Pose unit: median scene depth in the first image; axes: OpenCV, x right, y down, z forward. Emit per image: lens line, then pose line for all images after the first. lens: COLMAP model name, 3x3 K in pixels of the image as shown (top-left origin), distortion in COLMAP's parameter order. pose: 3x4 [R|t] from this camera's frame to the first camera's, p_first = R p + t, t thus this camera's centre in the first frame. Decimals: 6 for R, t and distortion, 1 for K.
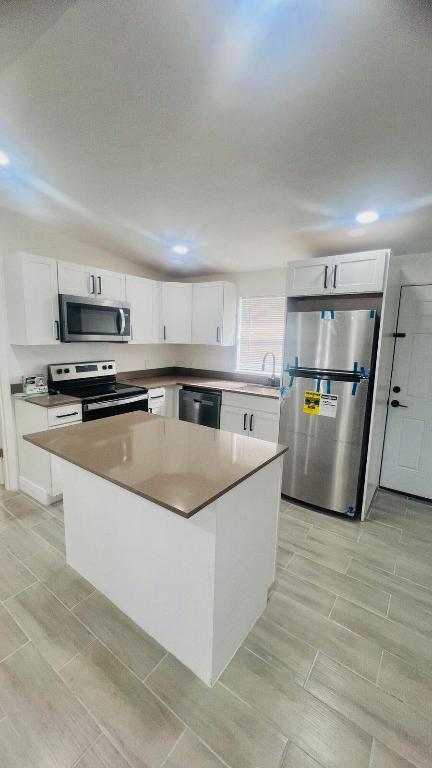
lens RADIAL K [[307.6, 0, 220.6], [0, 307.6, 386.0], [0, 0, 1]] dist [0.000698, 0.000051]
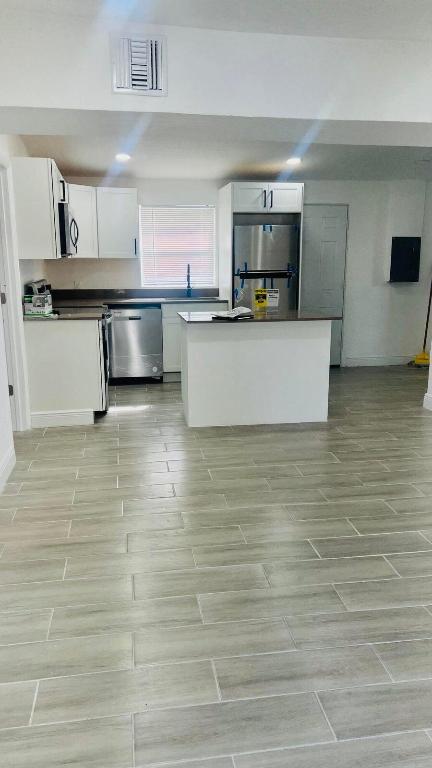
lens RADIAL K [[579.1, 0, 216.0], [0, 579.1, 384.0], [0, 0, 1]] dist [0.053907, -0.001294]
pose [[0.716709, -0.174706, 0.675134, -1.542113], [0.135097, 0.984555, 0.111359, 0.114496], [-0.684161, 0.011397, 0.729242, -0.633528]]
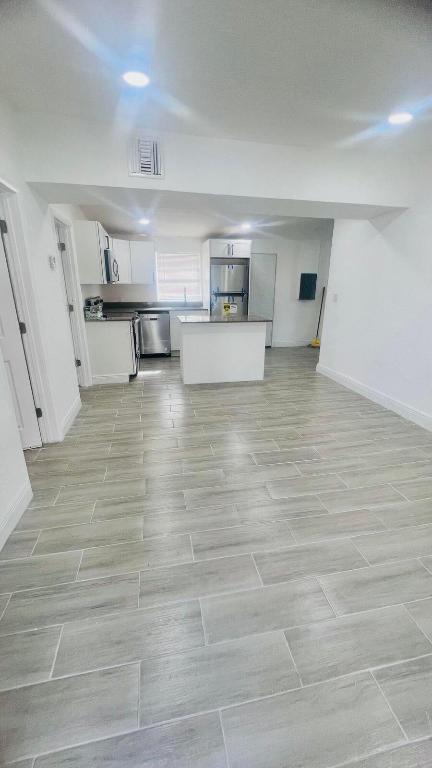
lens RADIAL K [[307.6, 0, 220.6], [0, 307.6, 386.0], [0, 0, 1]] dist [0.000698, 0.000051]
pose [[0.682555, -0.248220, 0.687391, -1.423889], [0.130047, 0.966797, 0.219982, 0.106567], [-0.719171, -0.060756, 0.692172, -0.555313]]
